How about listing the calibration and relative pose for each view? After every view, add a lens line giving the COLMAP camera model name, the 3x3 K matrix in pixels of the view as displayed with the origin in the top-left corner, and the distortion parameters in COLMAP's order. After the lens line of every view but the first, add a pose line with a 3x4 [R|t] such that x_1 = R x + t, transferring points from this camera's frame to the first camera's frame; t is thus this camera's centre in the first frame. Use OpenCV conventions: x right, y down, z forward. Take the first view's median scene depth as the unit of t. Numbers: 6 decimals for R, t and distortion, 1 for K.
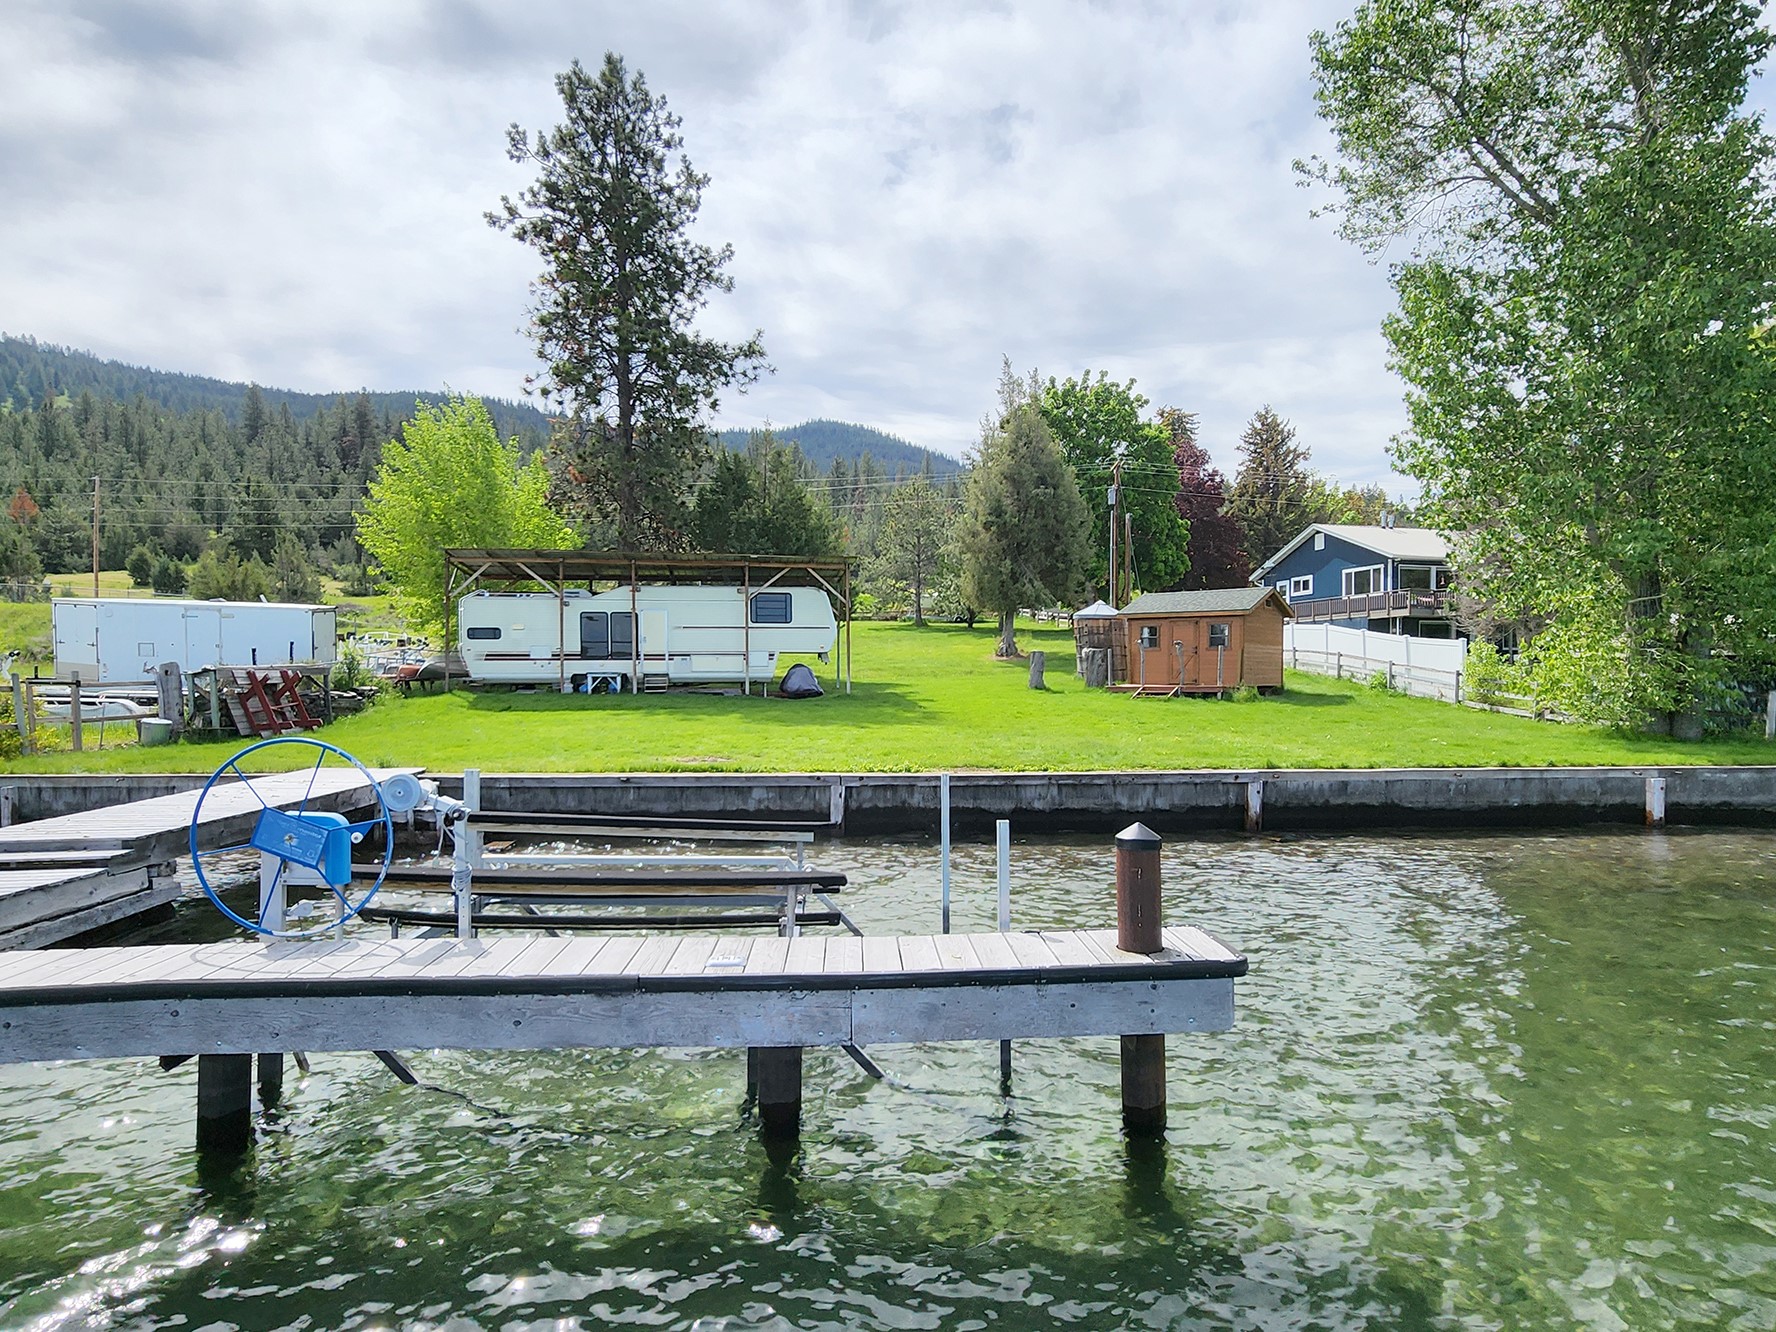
lens RADIAL K [[987.0, 0, 878.0], [0, 987.0, 669.3], [0, 0, 1]] dist [-0.004612, -0.000277]
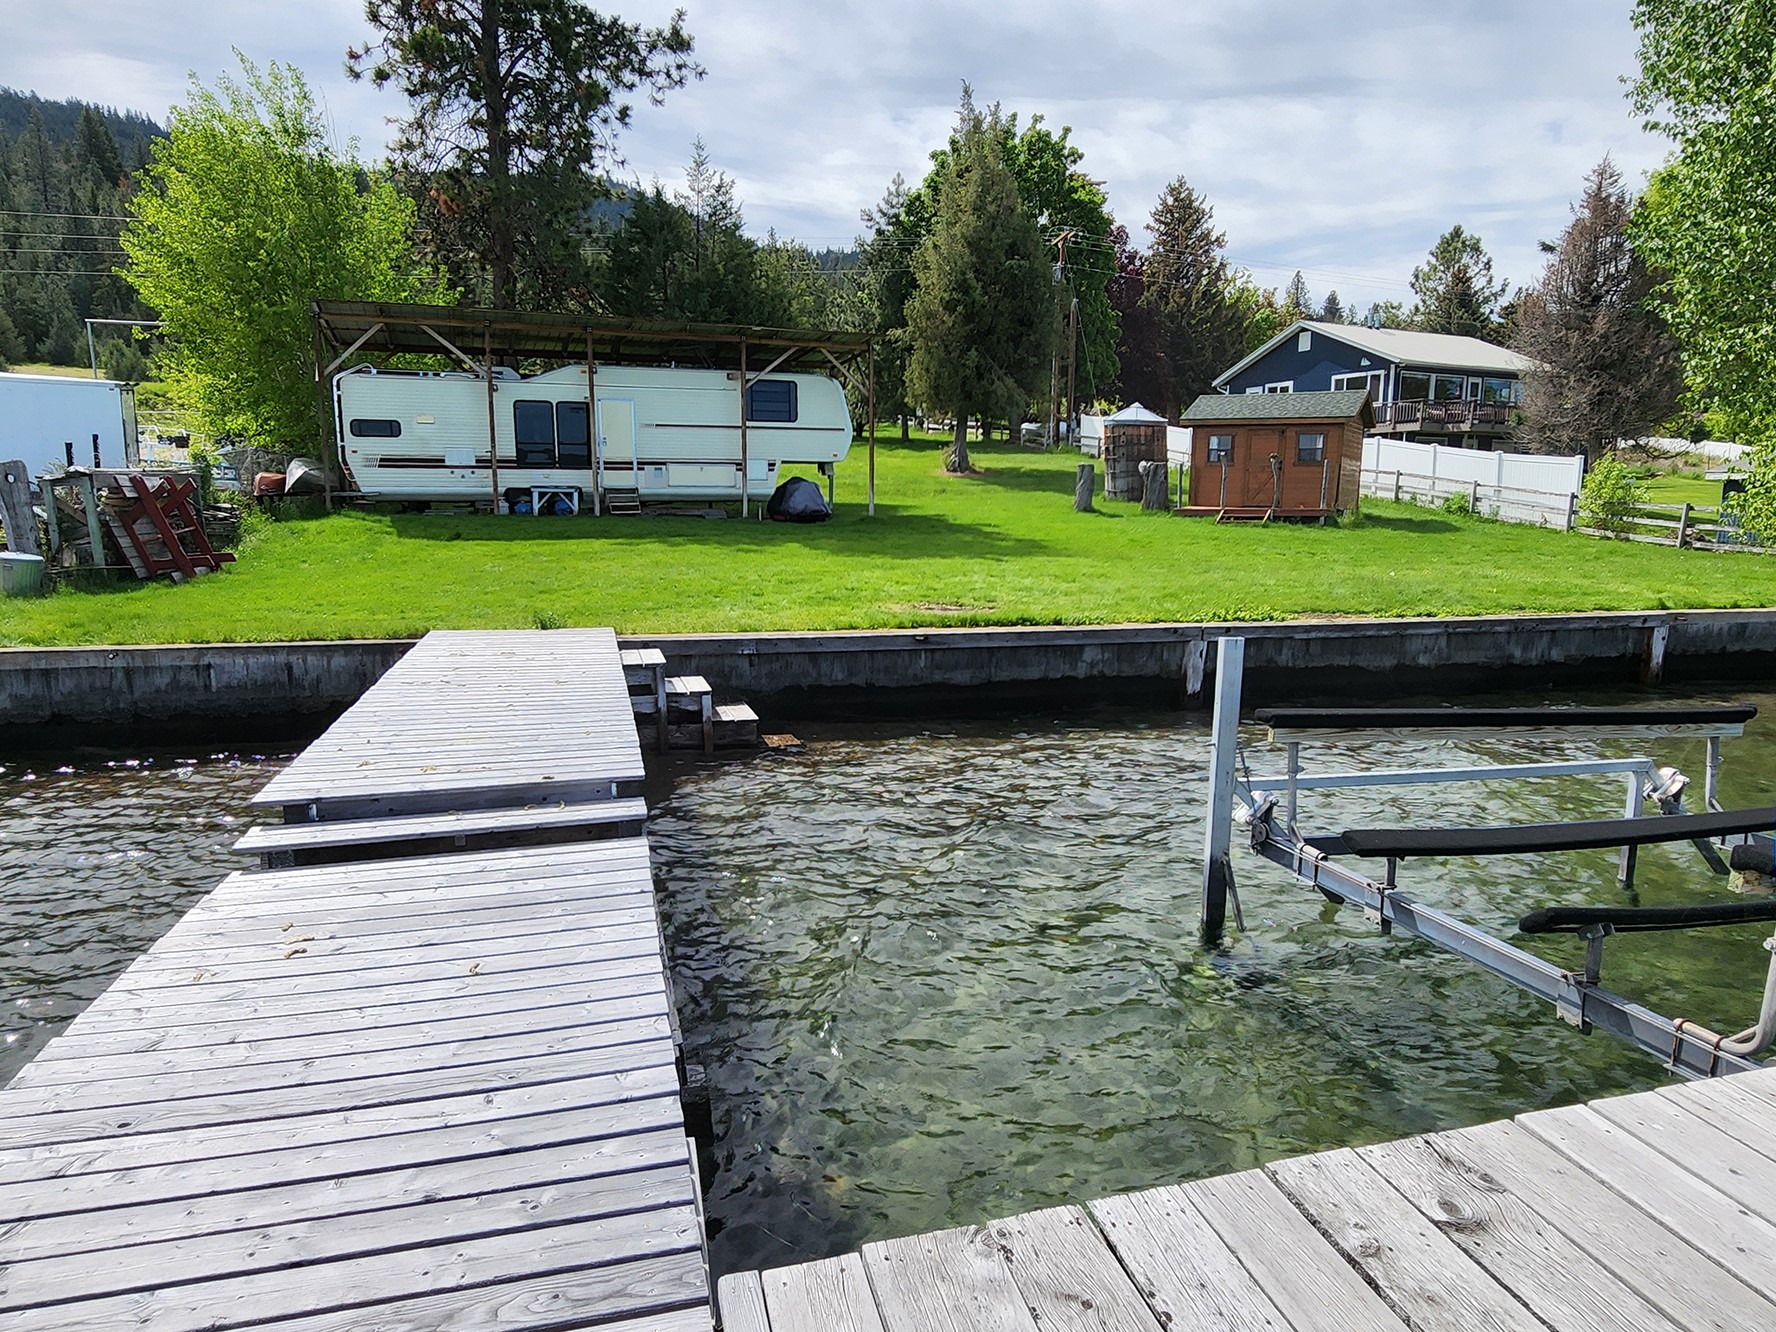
lens RADIAL K [[1144.1, 0, 886.4], [0, 1144.1, 681.0], [0, 0, 1]] dist [-0.005090, -0.001038]
pose [[0.977631, -0.026875, 0.208604, -0.210804], [-0.007777, 0.986506, 0.163539, 0.004976], [-0.210185, -0.161504, 0.964230, 0.107515]]
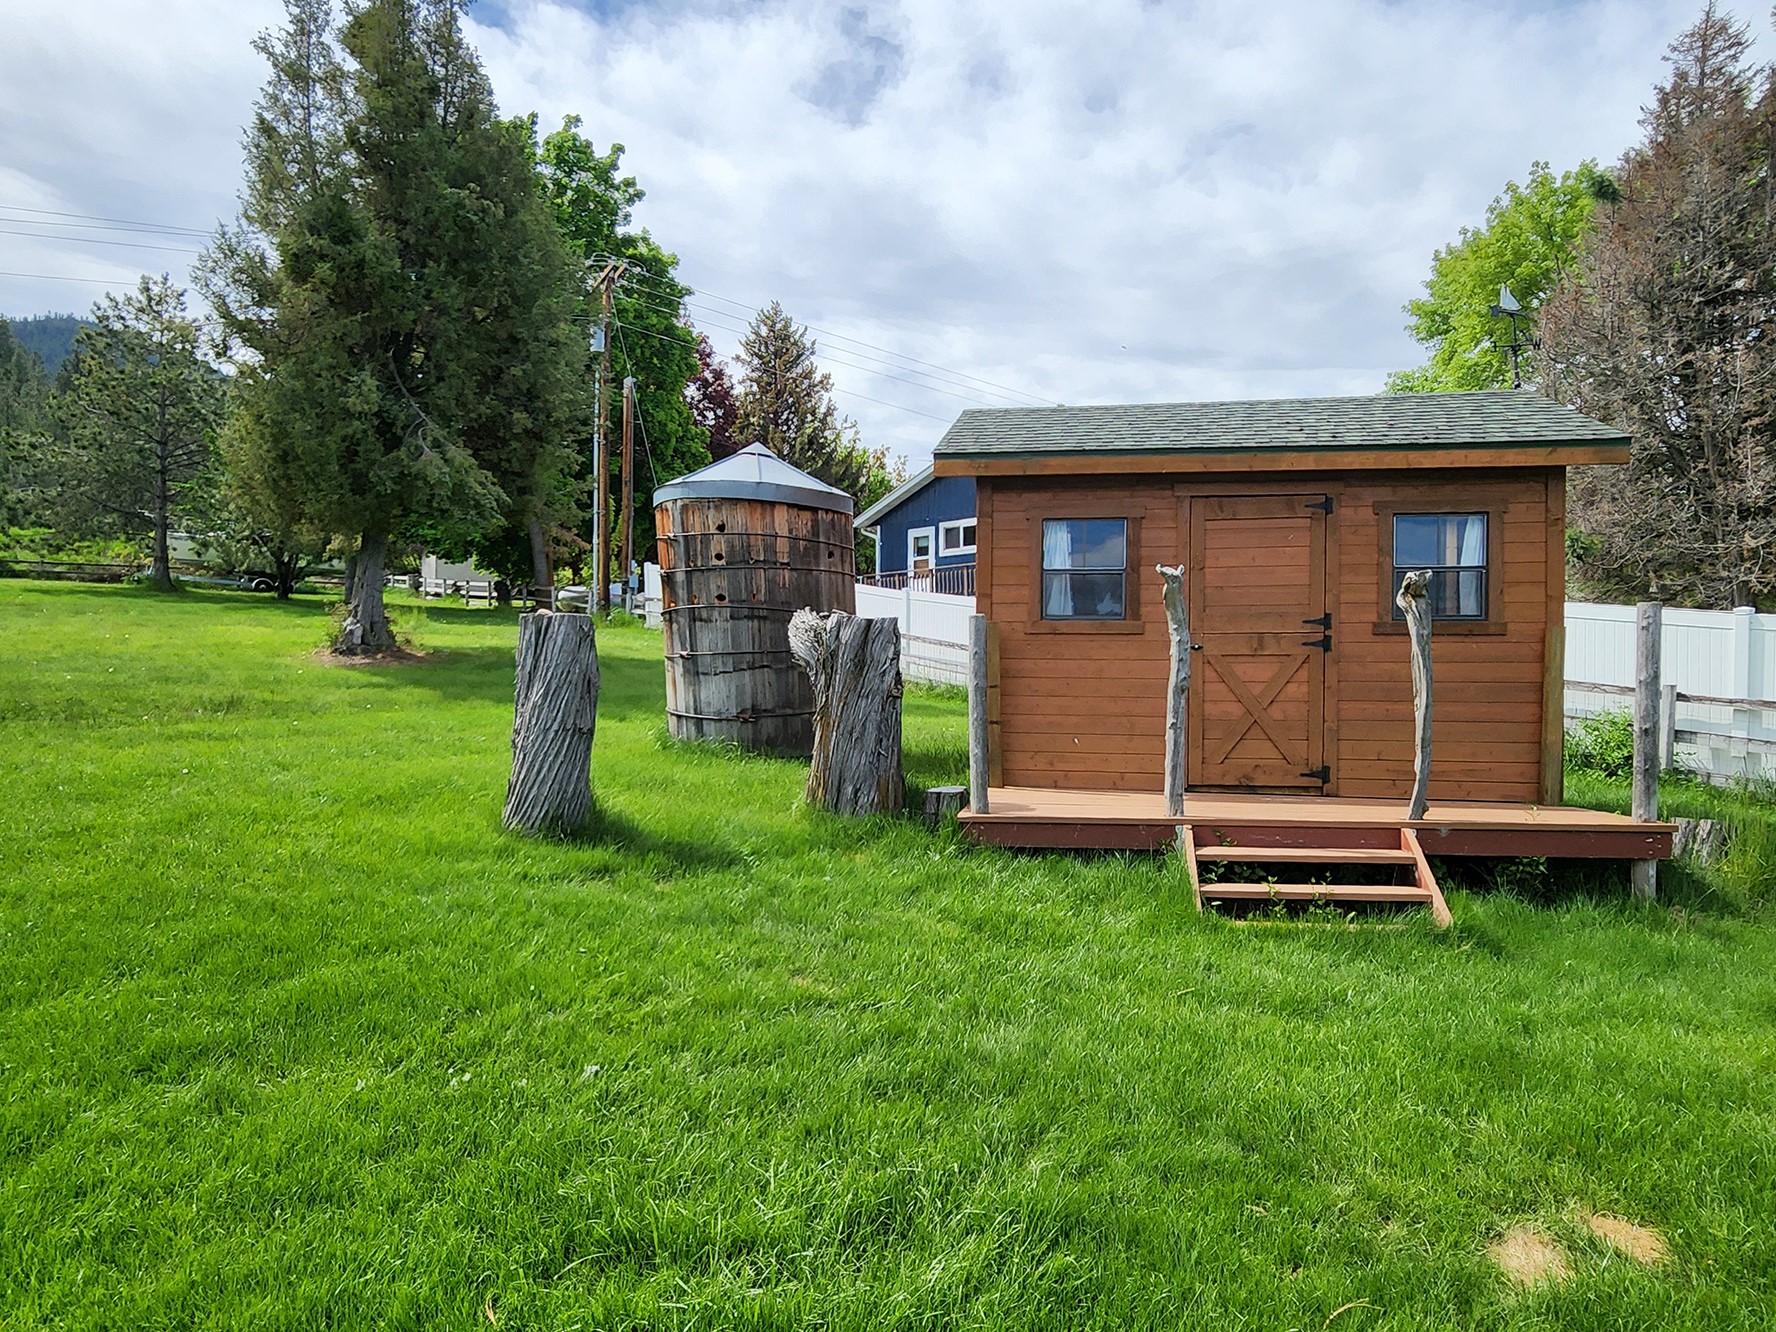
lens RADIAL K [[1144.1, 0, 886.4], [0, 1144.1, 681.0], [0, 0, 1]] dist [-0.005090, -0.001038]
pose [[0.846412, 0.010314, 0.532429, 0.107977], [-0.010794, 0.999939, -0.002211, -0.007320], [-0.532420, -0.003876, 0.846472, 0.841238]]
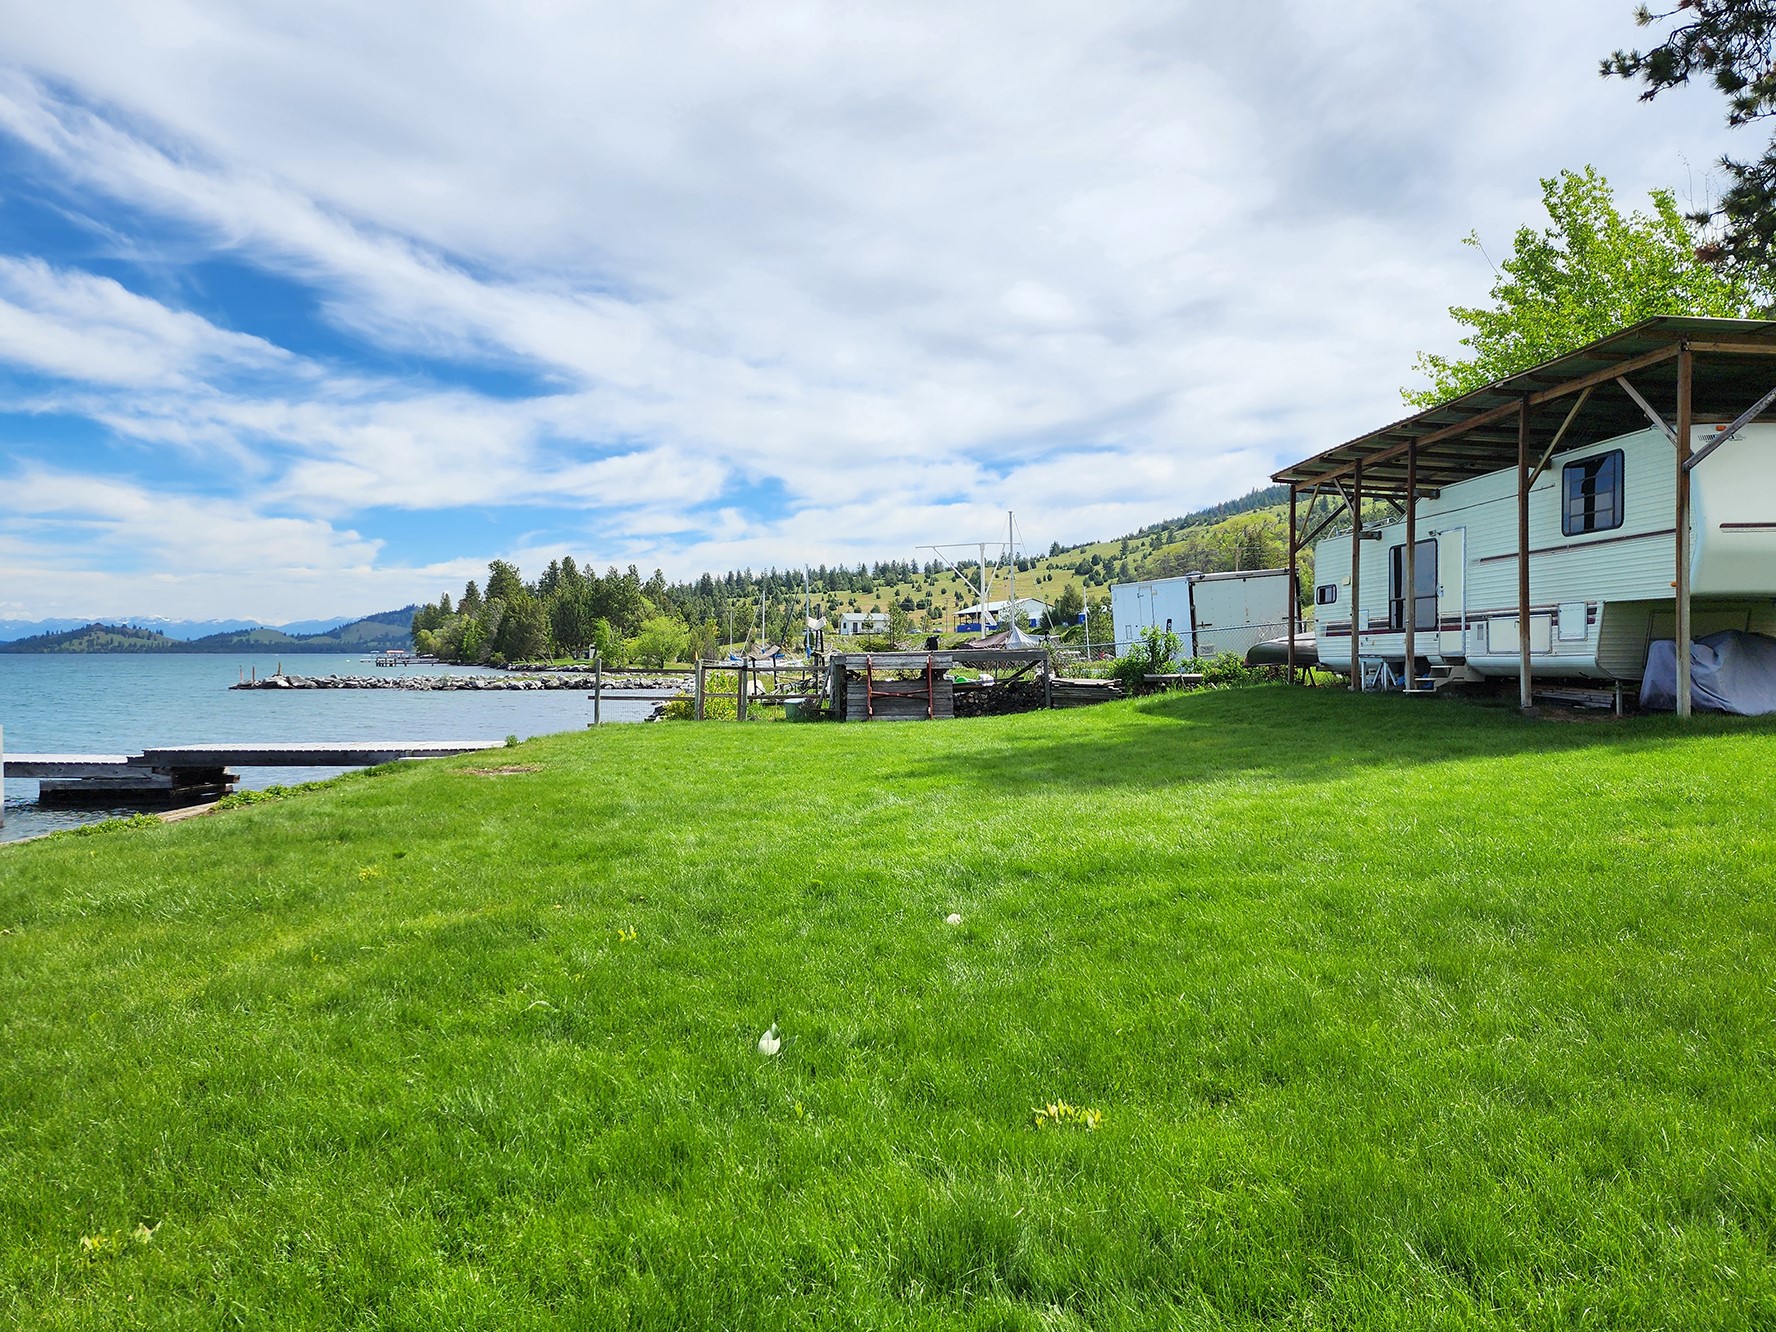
lens RADIAL K [[1266.5, 0, 888.0], [0, 1266.5, 666.0], [0, 0, 1]] dist [0.046247, -0.002588]
pose [[-0.110269, 0.010546, -0.993846, 0.451645], [0.014923, 0.999849, 0.008954, -0.001100], [0.993790, -0.013844, -0.110410, 0.775615]]
